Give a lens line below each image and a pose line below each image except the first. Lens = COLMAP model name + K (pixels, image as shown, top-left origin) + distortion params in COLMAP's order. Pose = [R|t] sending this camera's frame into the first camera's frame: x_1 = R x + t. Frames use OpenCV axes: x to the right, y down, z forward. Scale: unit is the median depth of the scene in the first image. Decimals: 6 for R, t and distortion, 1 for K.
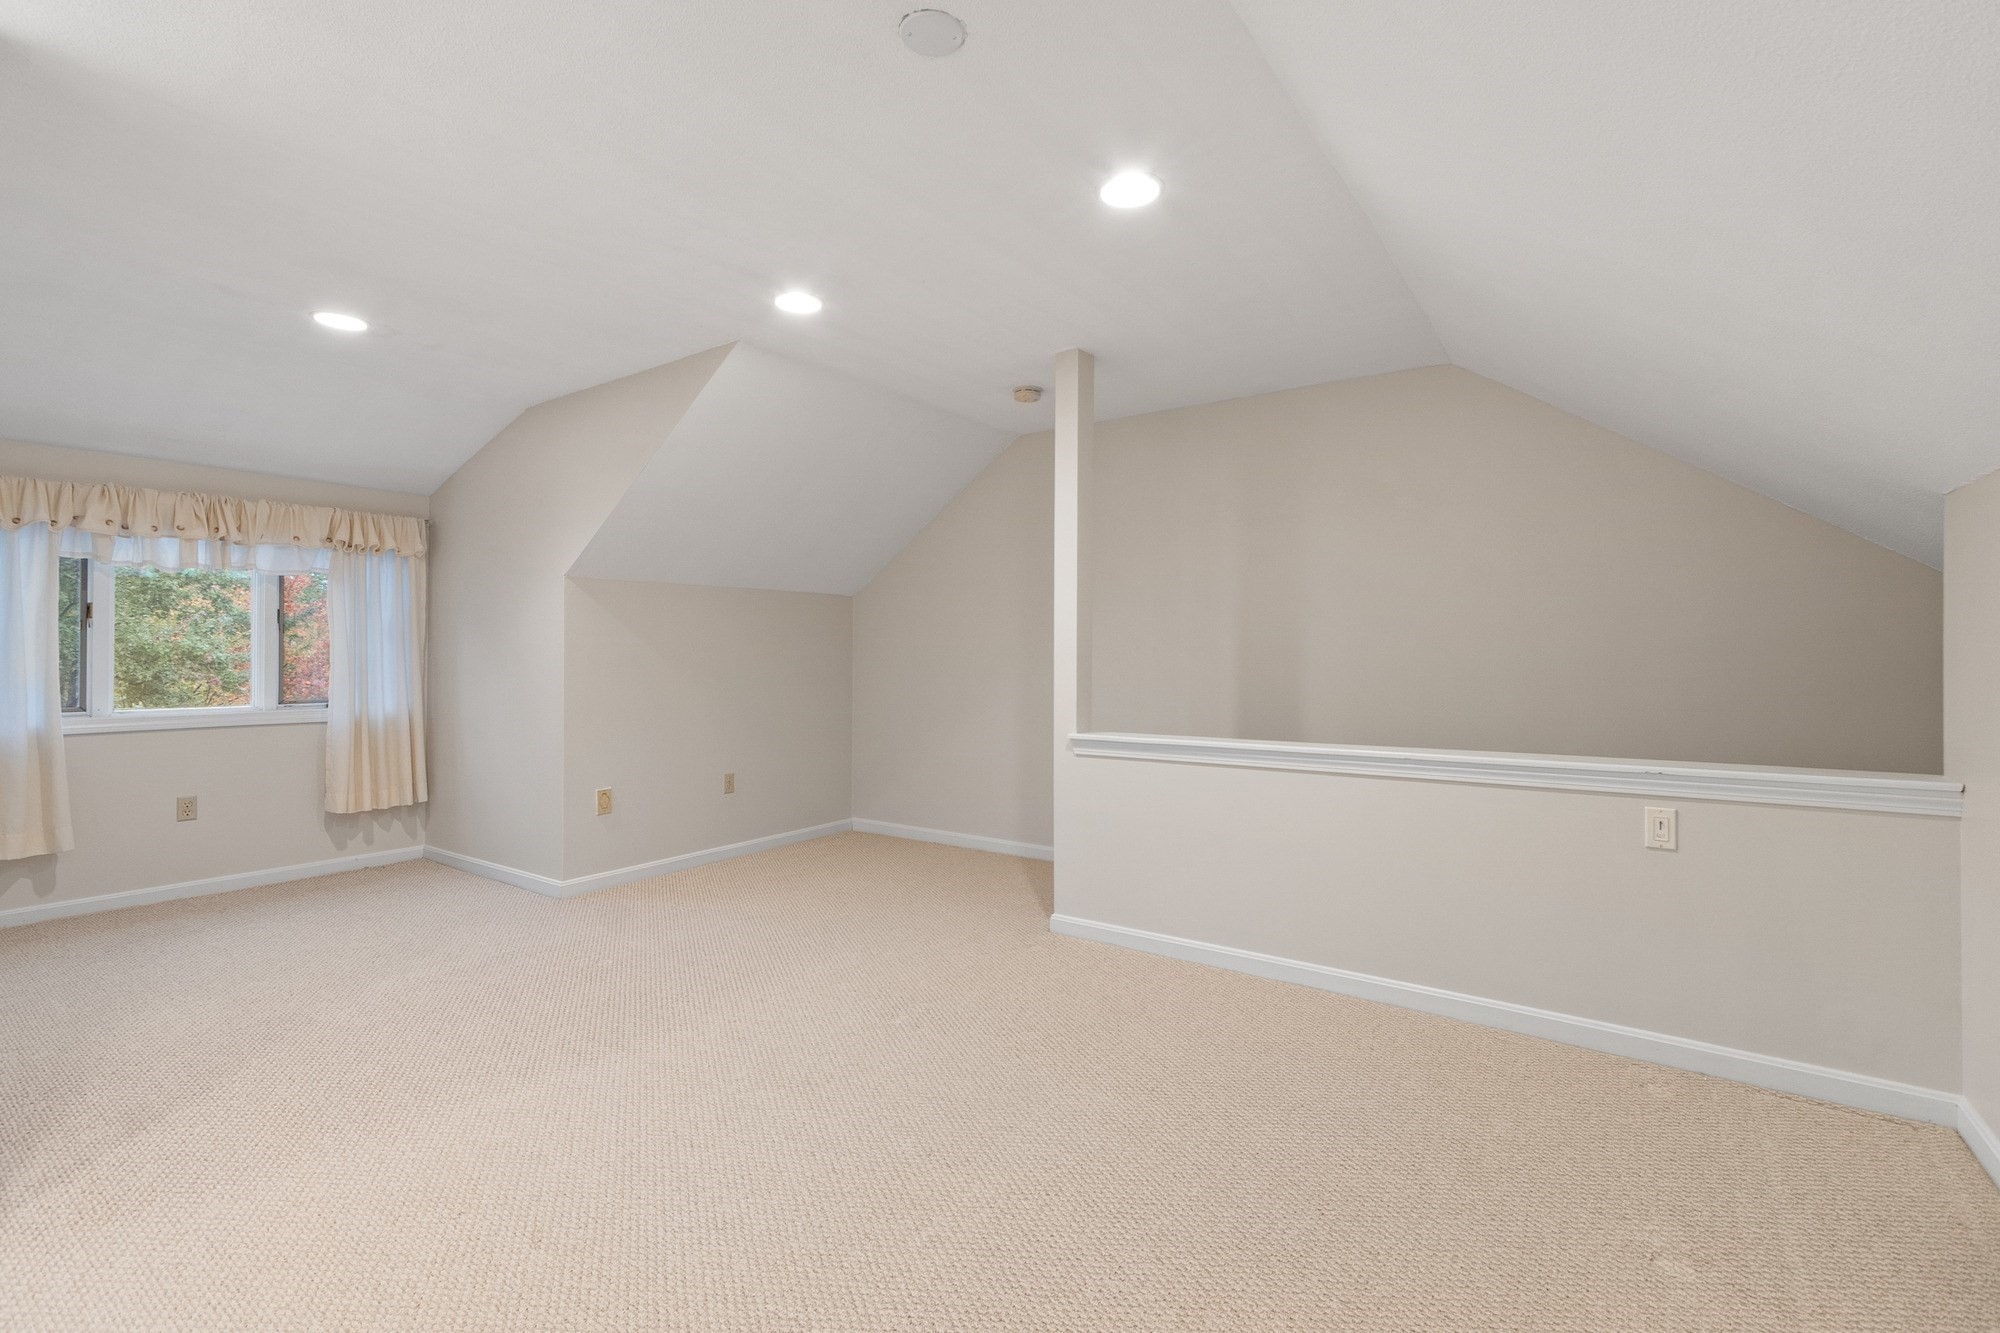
lens RADIAL K [[873.0, 0, 1006.6], [0, 873.0, 658.9], [0, 0, 1]] dist [-0.000074, 0.001102]
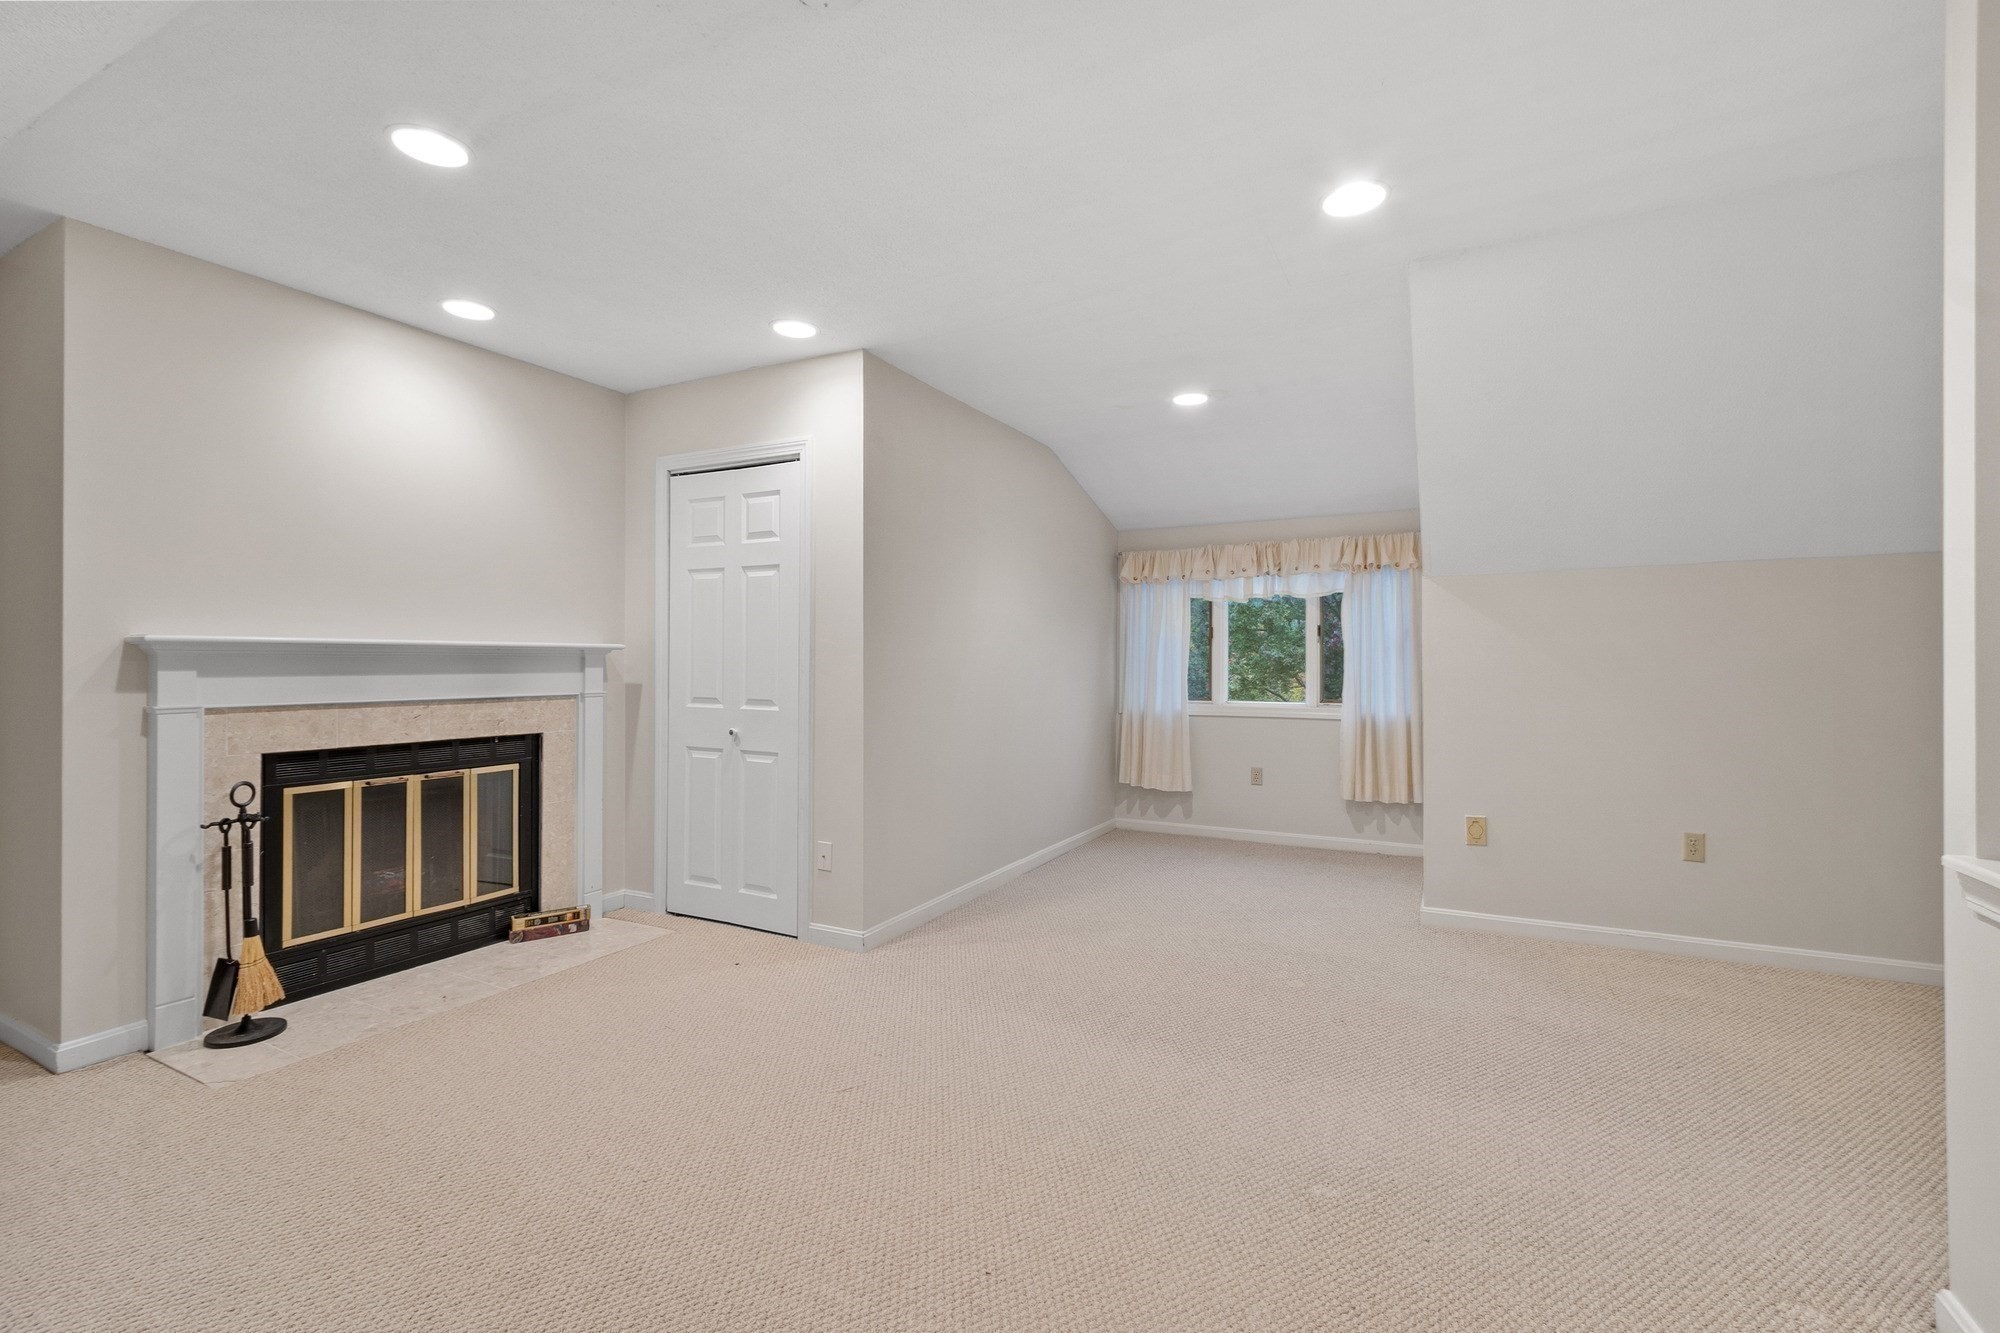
lens RADIAL K [[873.0, 0, 1006.3], [0, 873.0, 665.1], [0, 0, 1]] dist [-0.000074, 0.001102]
pose [[0.141162, 0.002800, -0.989983, 0.334348], [-0.002643, 0.999994, 0.002452, -0.002771], [0.989983, 0.002271, 0.141169, 0.413625]]
